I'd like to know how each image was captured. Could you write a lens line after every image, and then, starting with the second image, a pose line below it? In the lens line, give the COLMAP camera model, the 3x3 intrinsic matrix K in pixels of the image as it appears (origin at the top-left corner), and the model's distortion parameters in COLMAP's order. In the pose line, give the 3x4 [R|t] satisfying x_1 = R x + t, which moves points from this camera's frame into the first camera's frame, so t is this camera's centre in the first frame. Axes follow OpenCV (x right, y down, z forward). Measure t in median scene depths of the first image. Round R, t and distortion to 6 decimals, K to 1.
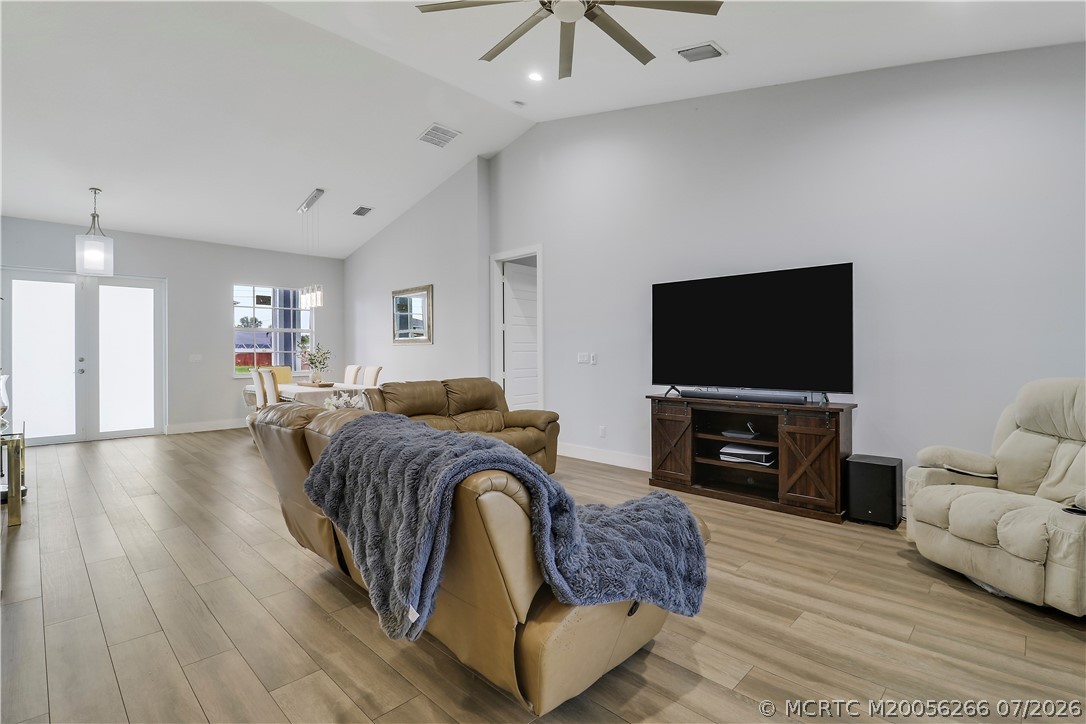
lens RADIAL K [[509.5, 0, 552.8], [0, 509.5, 352.2], [0, 0, 1]] dist [0.002144, -0.002975]
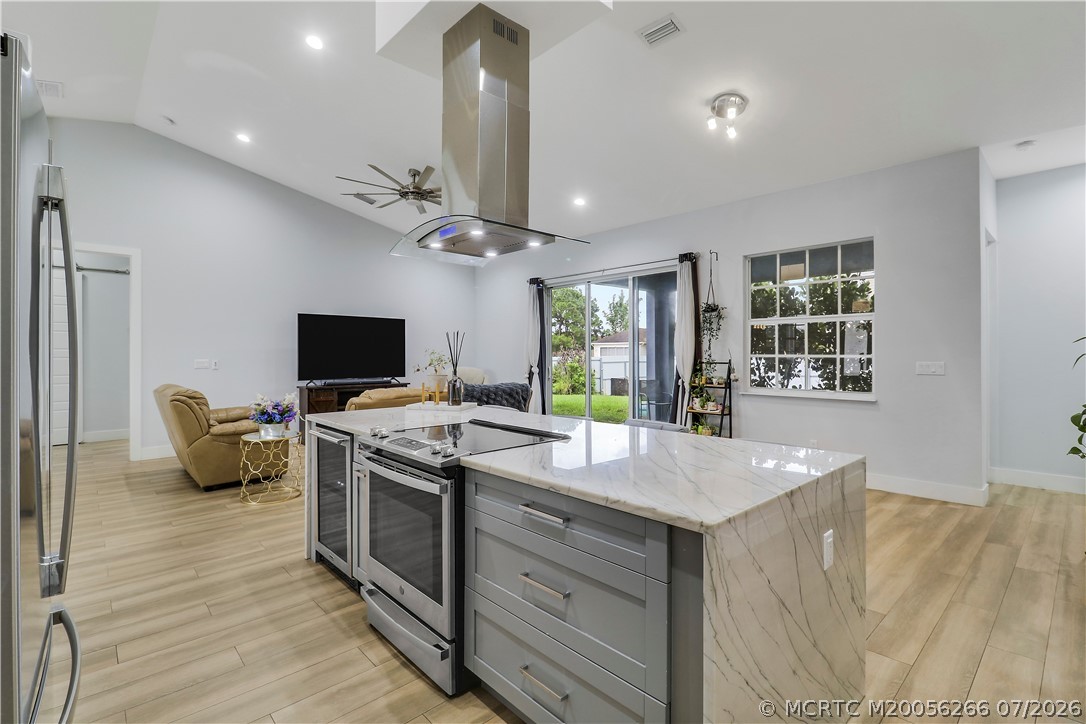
lens RADIAL K [[509.5, 0, 546.2], [0, 509.5, 348.4], [0, 0, 1]] dist [0.002144, -0.002975]
pose [[0.073098, 0.017252, 0.997176, -1.282549], [0.001008, 0.999849, -0.017372, -0.004298], [-0.997324, 0.002275, 0.073070, 0.170991]]
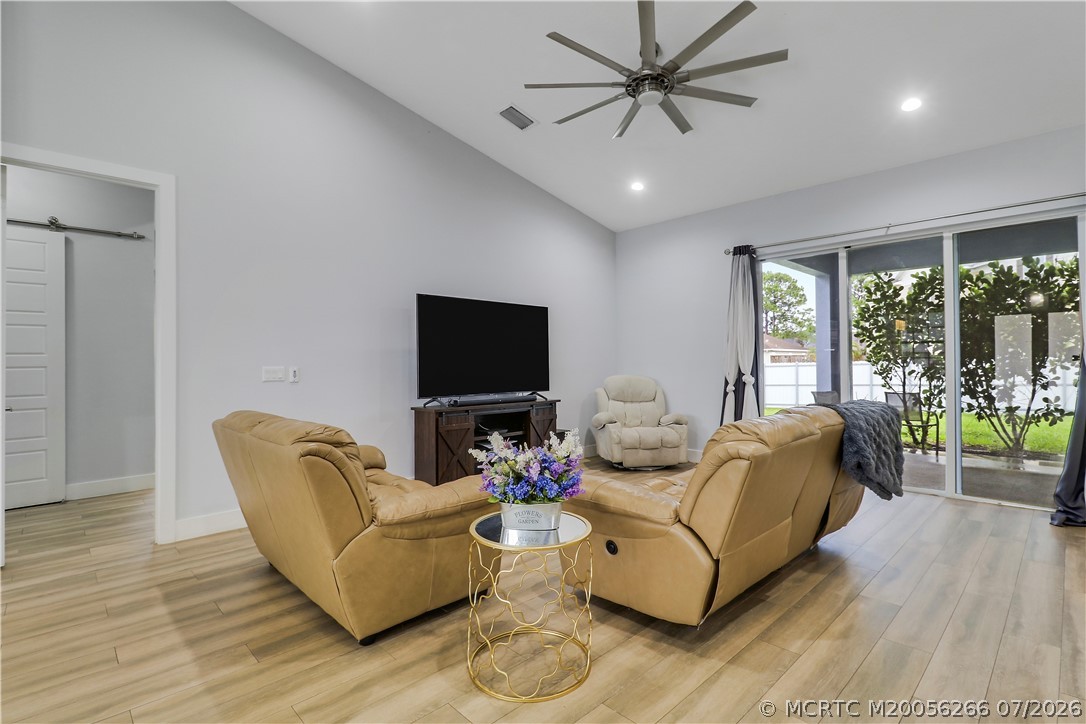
lens RADIAL K [[509.5, 0, 551.4], [0, 509.5, 359.1], [0, 0, 1]] dist [0.002144, -0.002975]
pose [[0.034658, 0.017455, 0.999247, -0.772601], [0.009162, 0.999800, -0.017783, 0.008808], [-0.999357, 0.009771, 0.034492, 0.741695]]
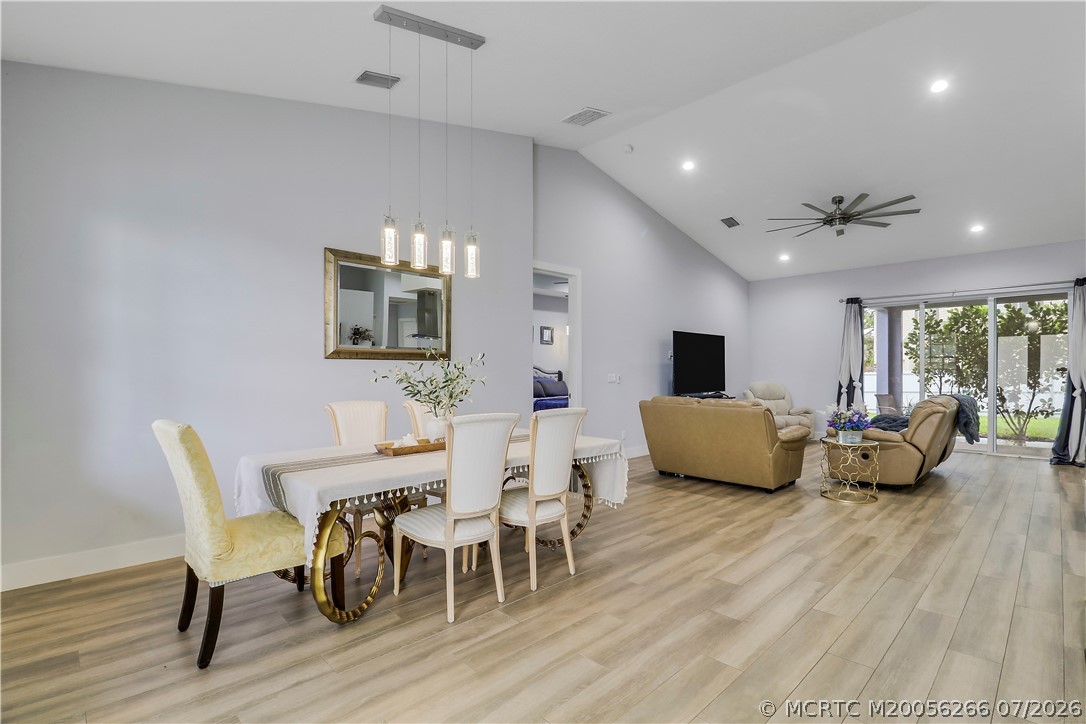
lens RADIAL K [[509.5, 0, 546.0], [0, 509.5, 372.0], [0, 0, 1]] dist [0.002144, -0.002975]
pose [[0.021571, 0.006613, 0.999745, -1.435922], [0.001746, 0.999976, -0.006652, 0.005121], [-0.999766, 0.001889, 0.021559, 1.405553]]
